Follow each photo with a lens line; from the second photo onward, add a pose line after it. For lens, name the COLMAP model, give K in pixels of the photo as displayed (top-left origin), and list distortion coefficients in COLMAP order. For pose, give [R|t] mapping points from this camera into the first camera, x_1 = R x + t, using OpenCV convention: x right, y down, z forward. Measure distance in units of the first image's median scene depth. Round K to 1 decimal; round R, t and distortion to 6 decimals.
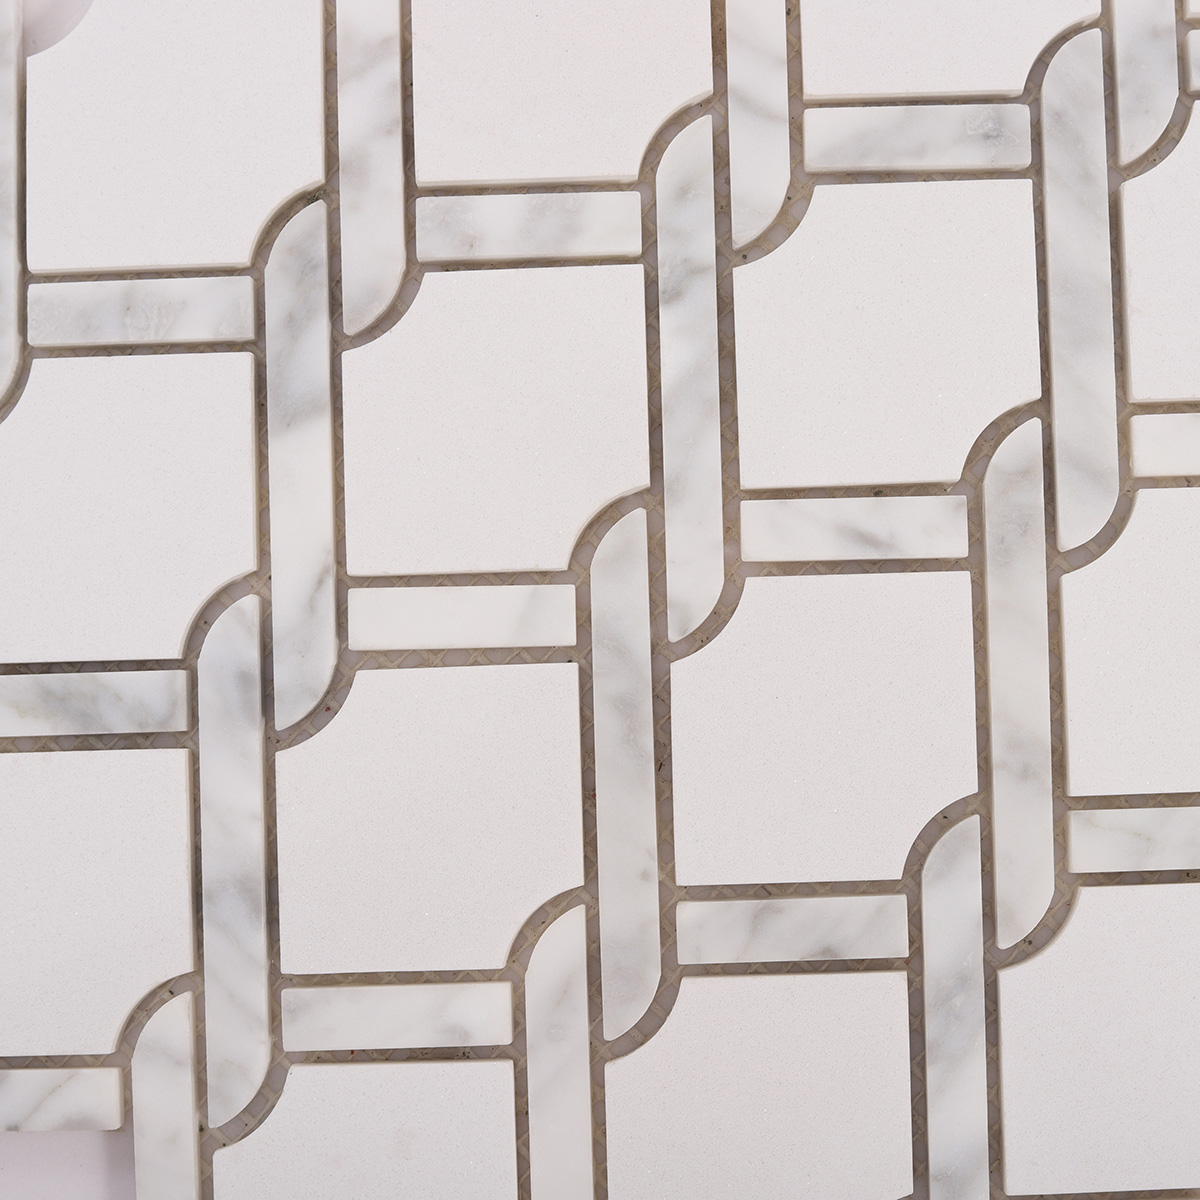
lens RADIAL K [[3035.8, 0, 600.0], [0, 3035.8, 600.0], [0, 0, 1]] dist [-0.107709, -0.329519]
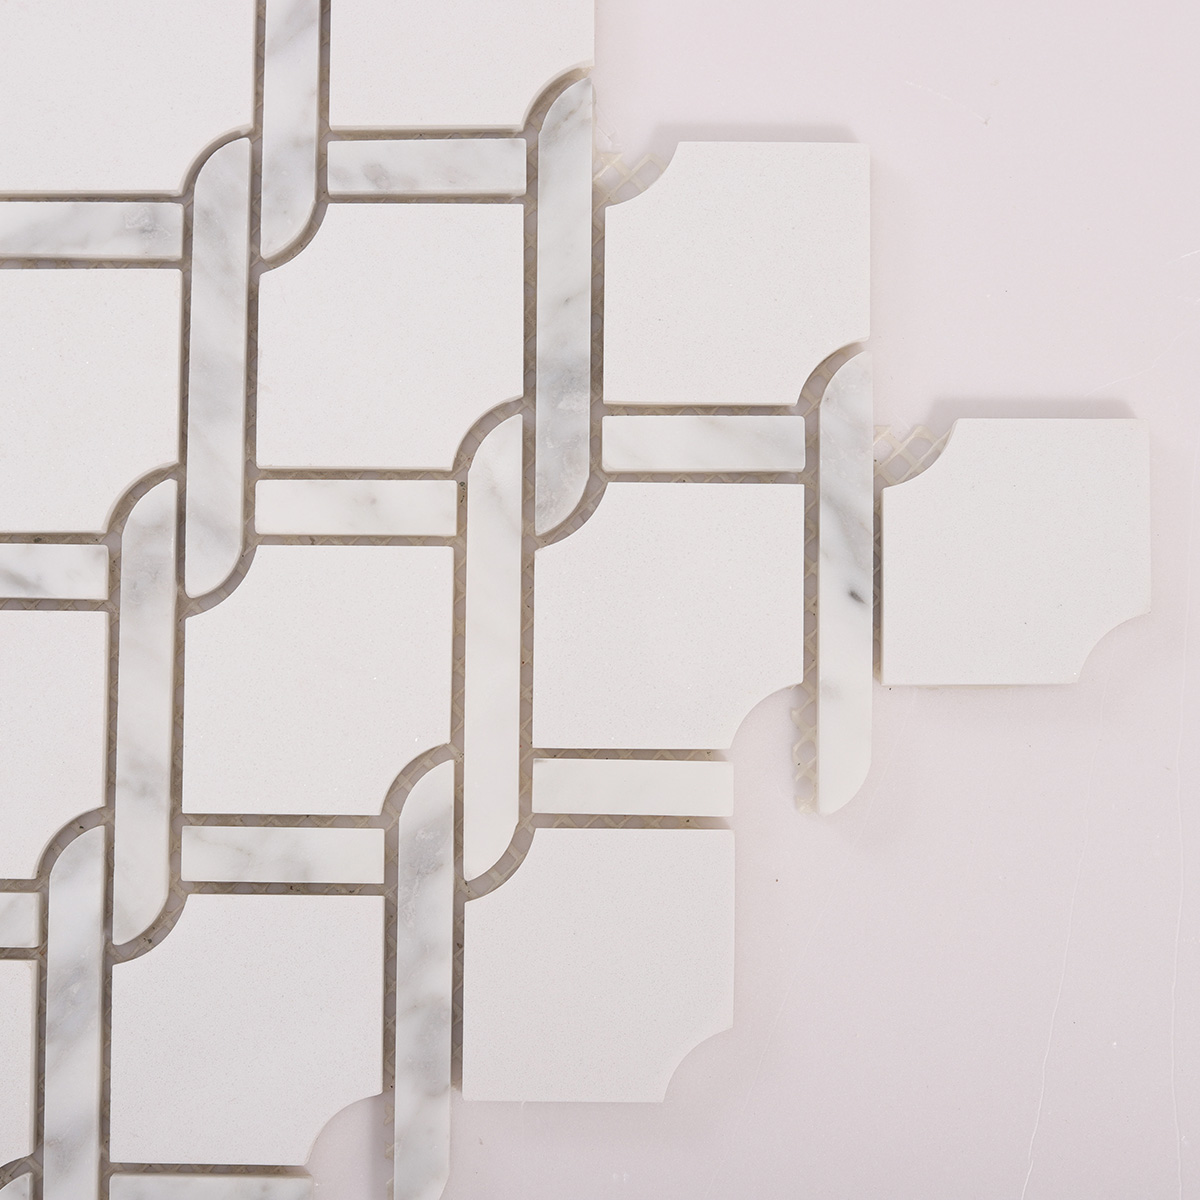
lens RADIAL K [[3035.8, 0, 600.0], [0, 3035.8, 600.0], [0, 0, 1]] dist [-0.107709, -0.329519]
pose [[0.999032, 0.038500, -0.021270, 0.330621], [-0.038837, 0.999123, -0.015667, -0.003288], [0.020648, 0.016478, 0.999651, -0.132403]]
